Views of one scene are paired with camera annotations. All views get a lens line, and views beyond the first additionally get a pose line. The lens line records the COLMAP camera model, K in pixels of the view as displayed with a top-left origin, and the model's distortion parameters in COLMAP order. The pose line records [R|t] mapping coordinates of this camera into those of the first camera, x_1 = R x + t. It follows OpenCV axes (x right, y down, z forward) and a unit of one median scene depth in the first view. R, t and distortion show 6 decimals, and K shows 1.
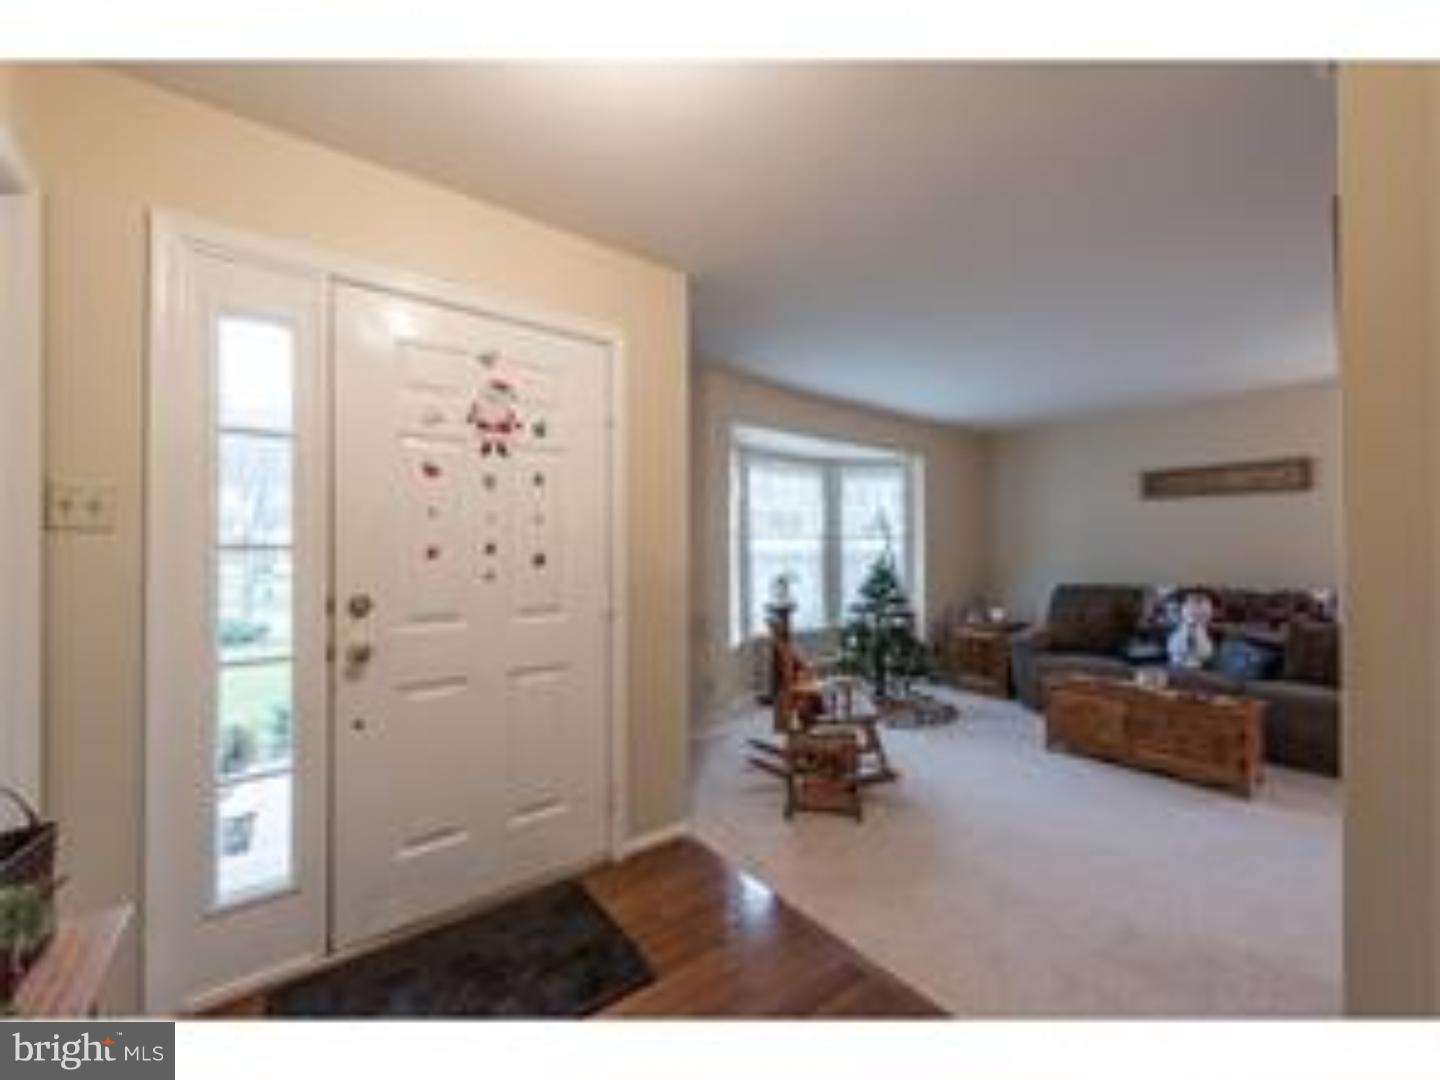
lens RADIAL K [[570.7, 0, 729.7], [0, 570.7, 545.5], [0, 0, 1]] dist [0.002841, 0.000495]
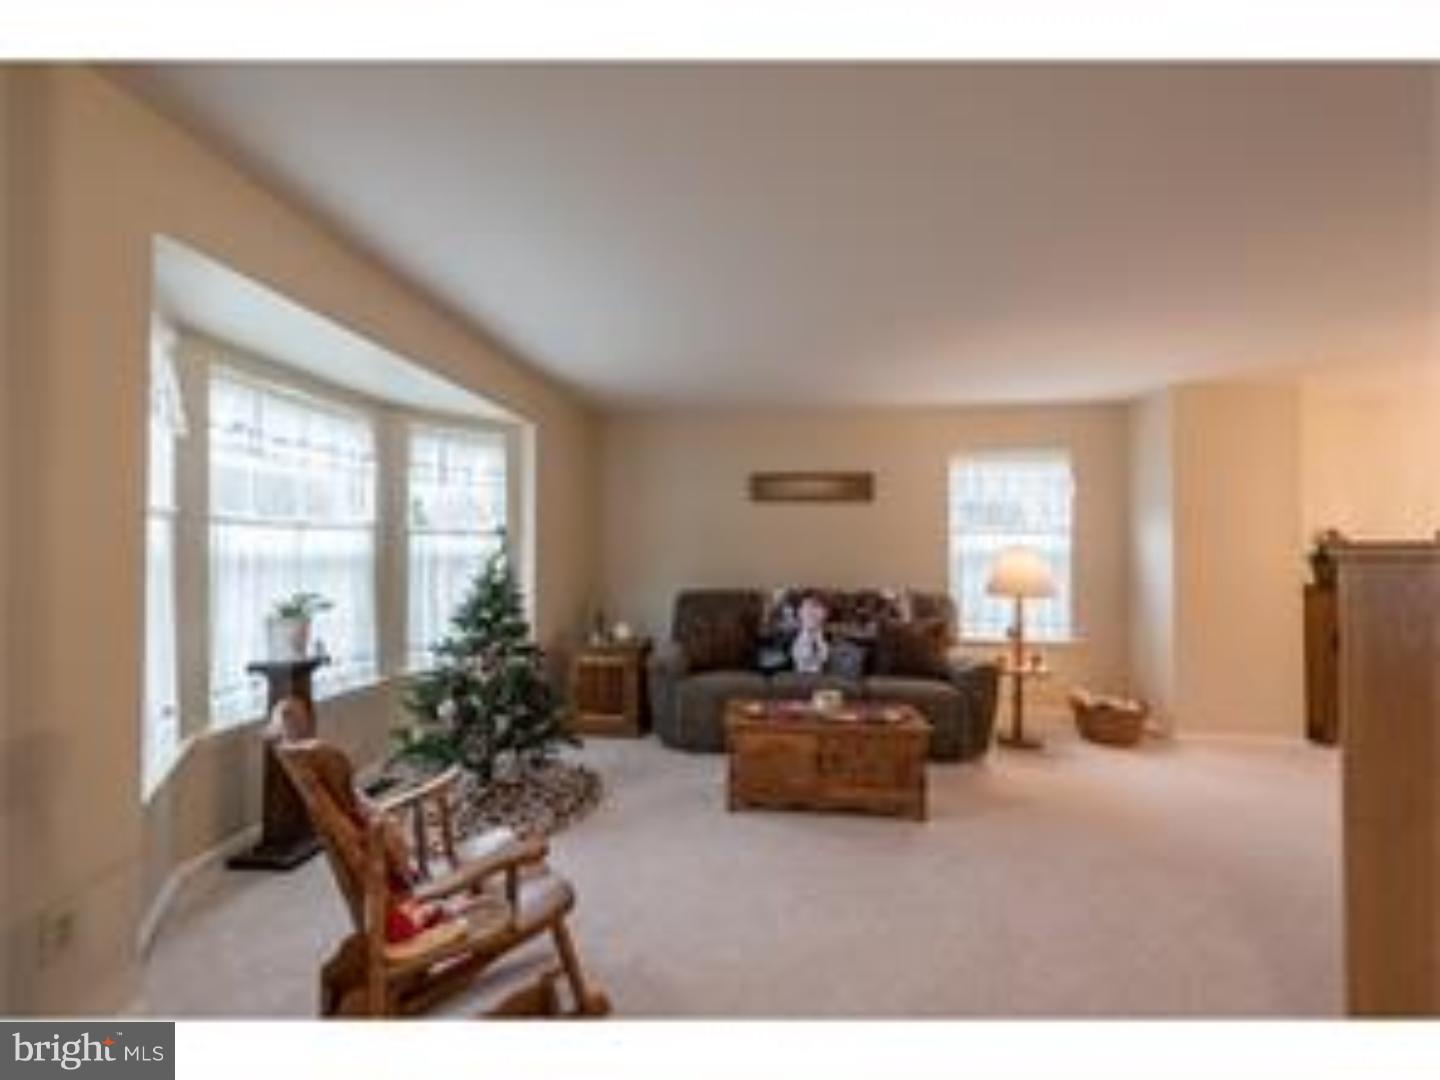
lens RADIAL K [[570.7, 0, 735.5], [0, 570.7, 548.3], [0, 0, 1]] dist [0.002841, 0.000495]
pose [[0.709623, 0.009123, 0.704523, 0.010763], [-0.011087, 0.999937, -0.001781, 0.001454], [-0.704495, -0.006547, 0.709679, 0.361017]]
